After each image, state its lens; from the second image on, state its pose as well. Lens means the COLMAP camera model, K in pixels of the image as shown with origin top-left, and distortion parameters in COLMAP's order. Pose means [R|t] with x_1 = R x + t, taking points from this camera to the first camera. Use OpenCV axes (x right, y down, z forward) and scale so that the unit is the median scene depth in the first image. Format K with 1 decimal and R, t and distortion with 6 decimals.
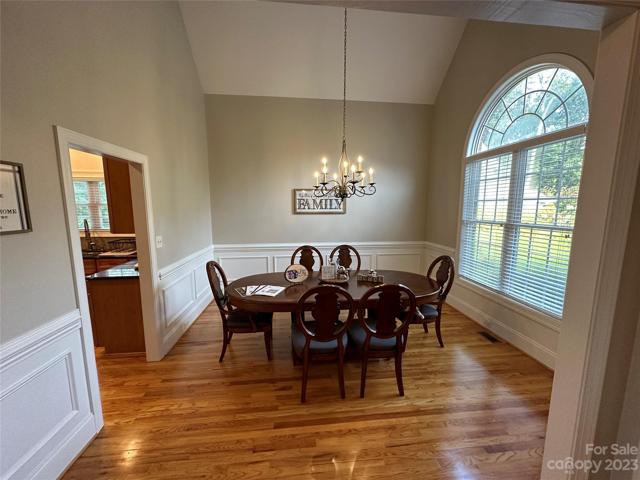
lens RADIAL K [[258.7, 0, 320.1], [0, 258.7, 241.4], [0, 0, 1]] dist [-0.002525, 0.001210]
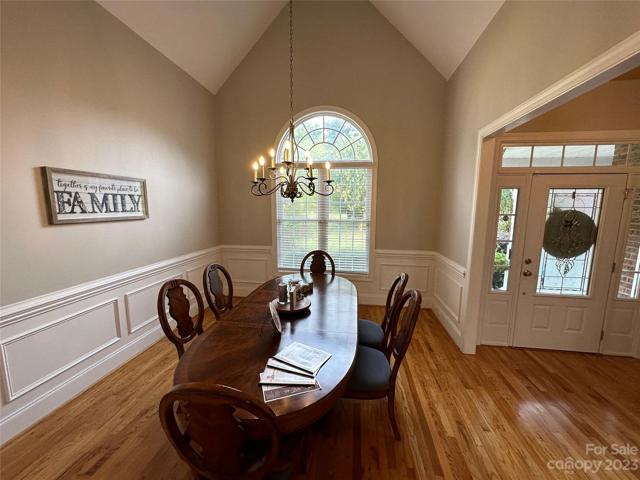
lens RADIAL K [[258.7, 0, 320.5], [0, 258.7, 239.7], [0, 0, 1]] dist [-0.002525, 0.001210]
pose [[0.233975, -0.126389, 0.963992, -0.412022], [0.128615, 0.986824, 0.098166, -0.067206], [-0.963698, 0.101016, 0.247148, 0.463786]]
